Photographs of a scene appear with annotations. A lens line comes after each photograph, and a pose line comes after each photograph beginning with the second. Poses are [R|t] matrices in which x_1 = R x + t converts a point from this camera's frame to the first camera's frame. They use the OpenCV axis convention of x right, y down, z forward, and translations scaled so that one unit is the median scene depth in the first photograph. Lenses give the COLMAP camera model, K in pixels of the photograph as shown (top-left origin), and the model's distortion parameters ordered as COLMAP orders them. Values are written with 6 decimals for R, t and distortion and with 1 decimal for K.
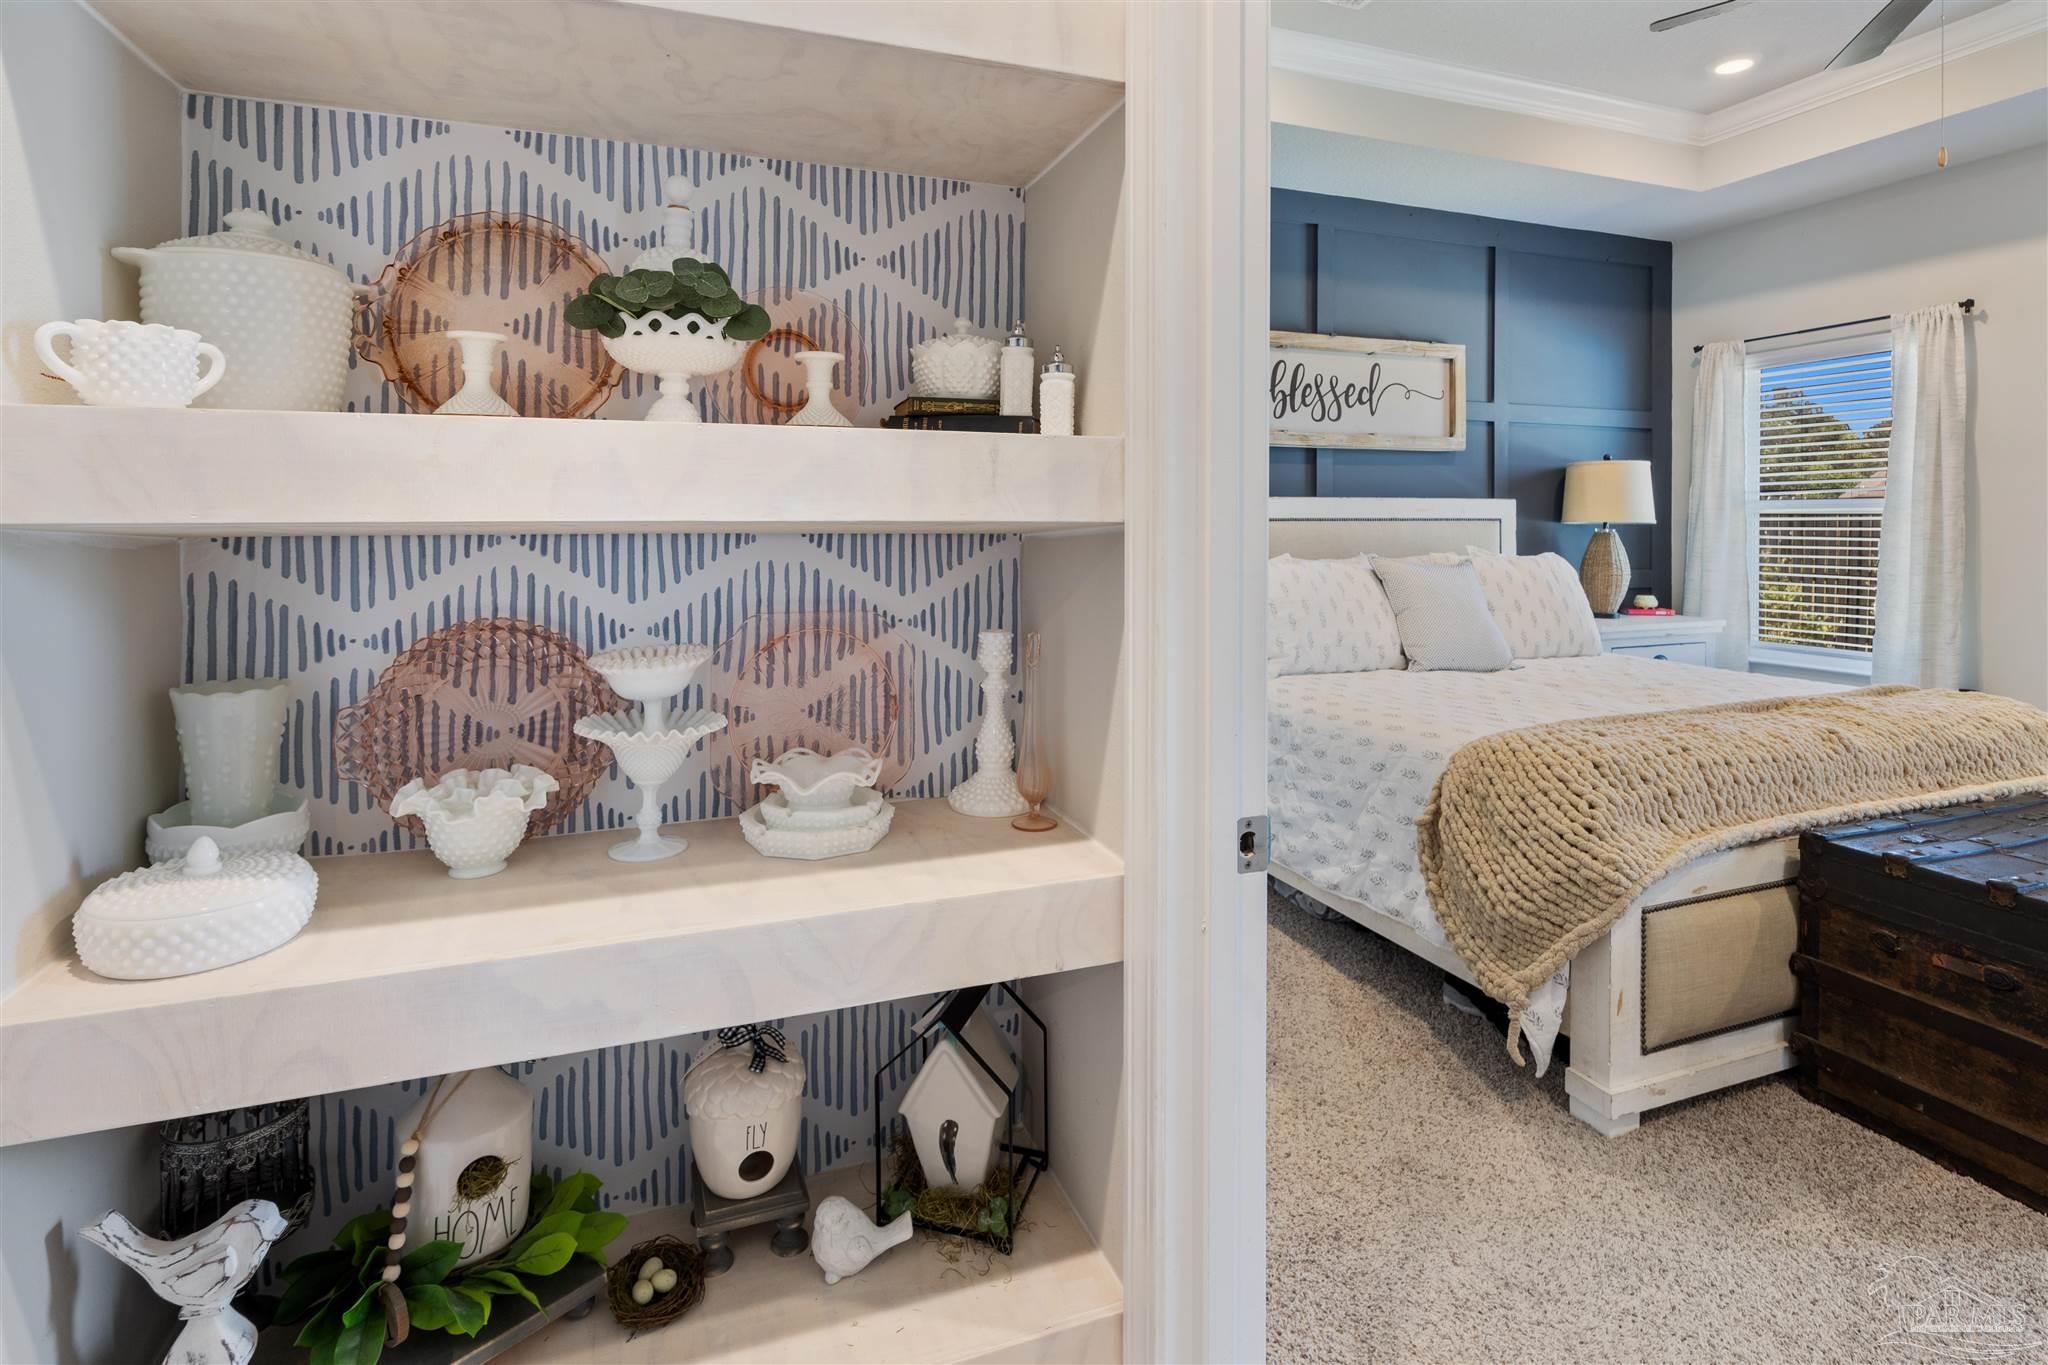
lens RADIAL K [[988.2, 0, 1027.6], [0, 988.2, 529.2], [0, 0, 1]] dist [-0.004119, 0.000152]
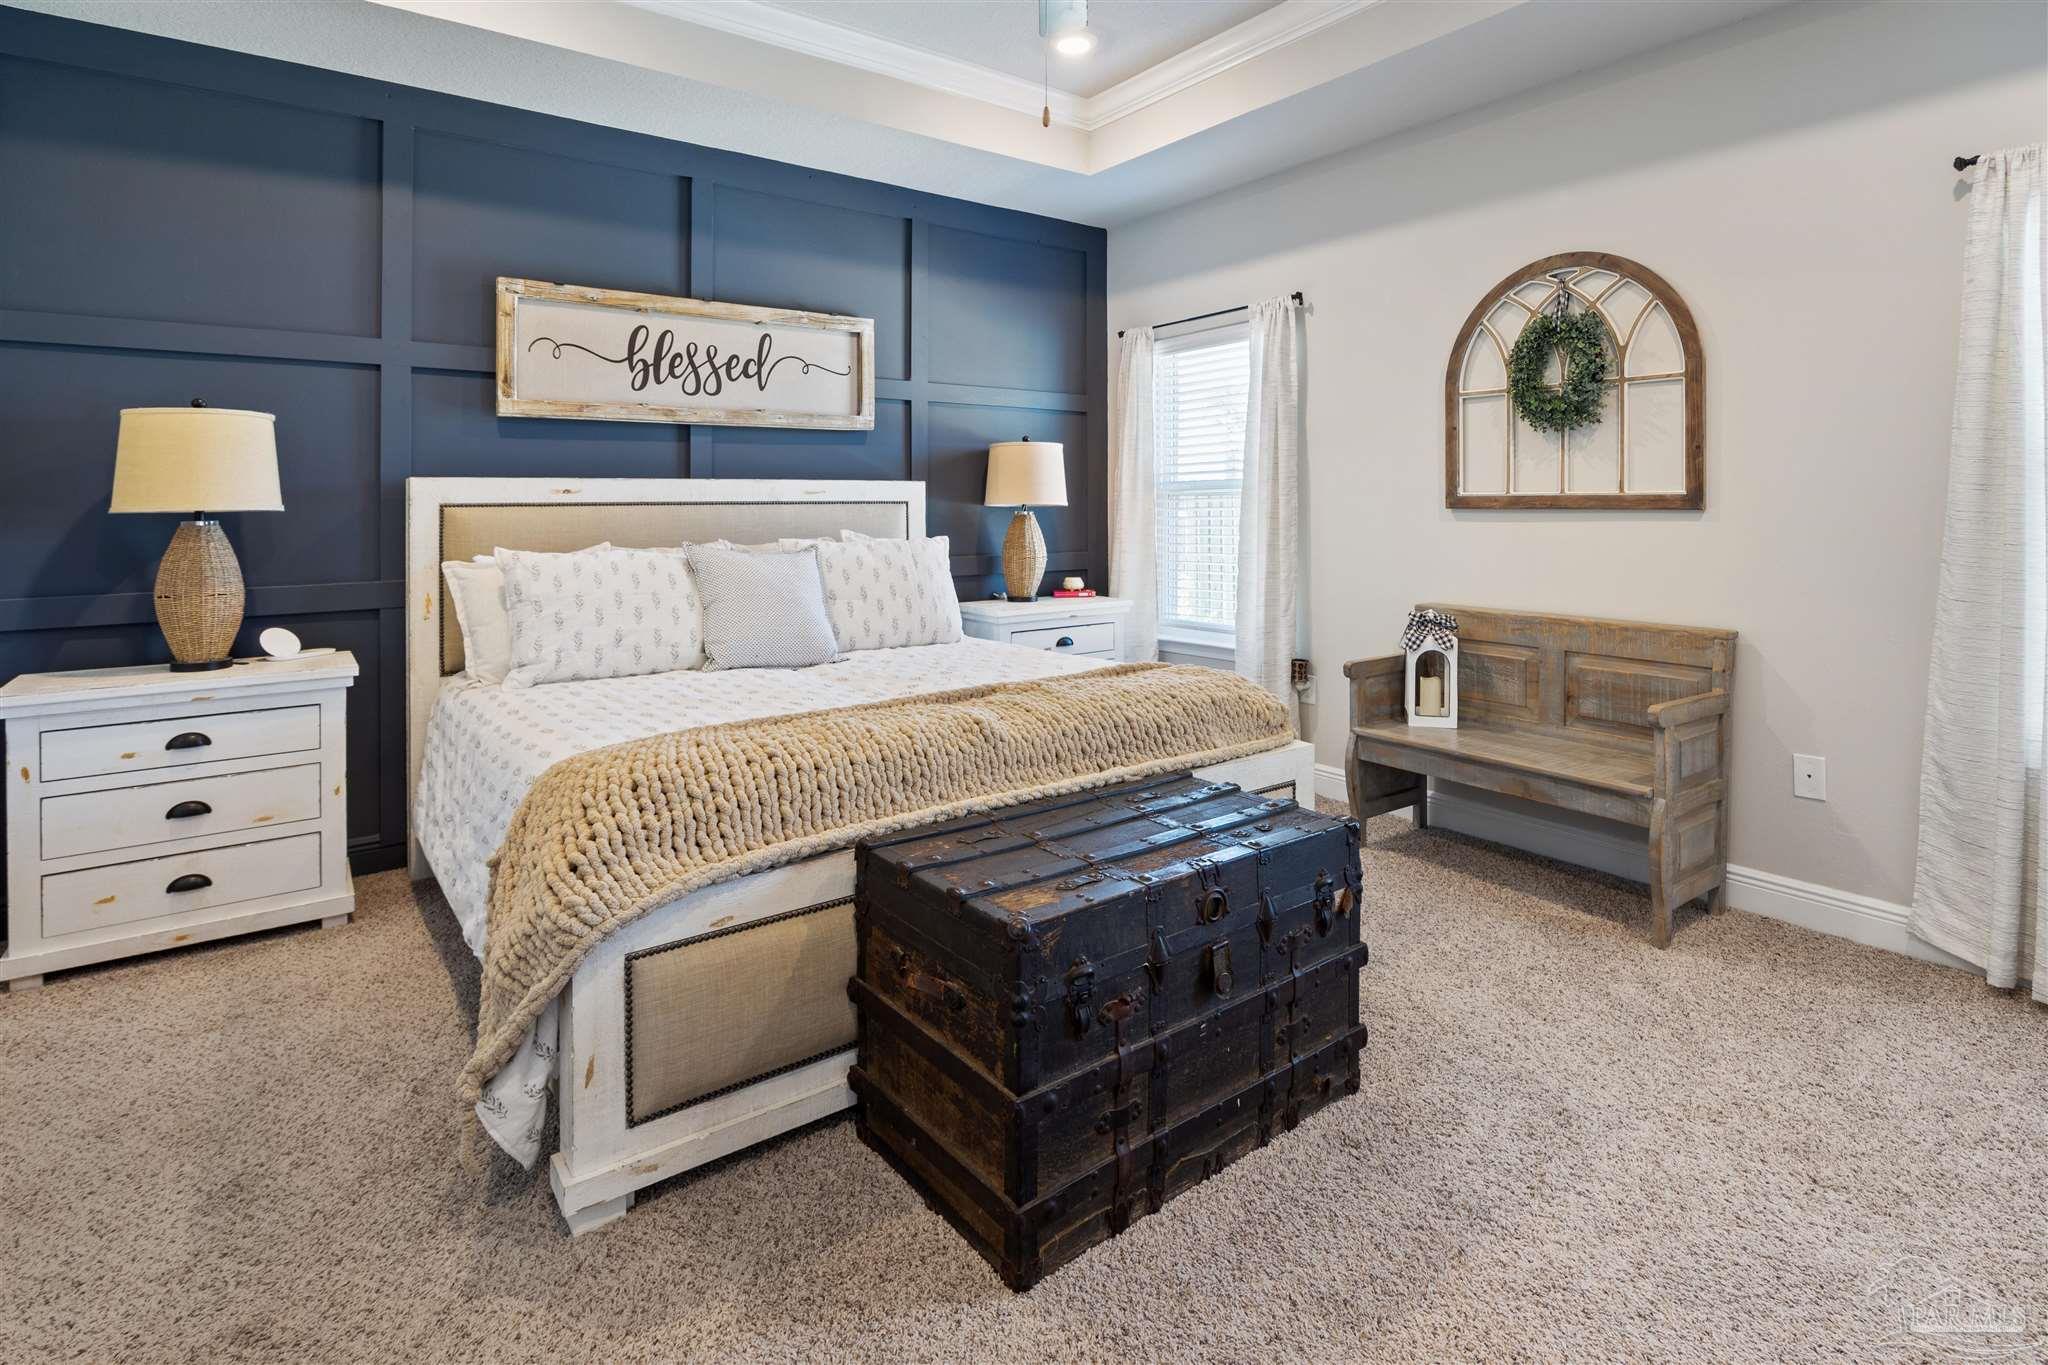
lens RADIAL K [[1006.5, 0, 1015.9], [0, 1006.5, 512.9], [0, 0, 1]] dist [-0.001374, -0.000216]
pose [[0.962382, -0.009446, 0.271536, 0.333387], [0.010746, 0.999937, -0.003302, 0.005029], [-0.271488, 0.006096, 0.962423, 0.034274]]
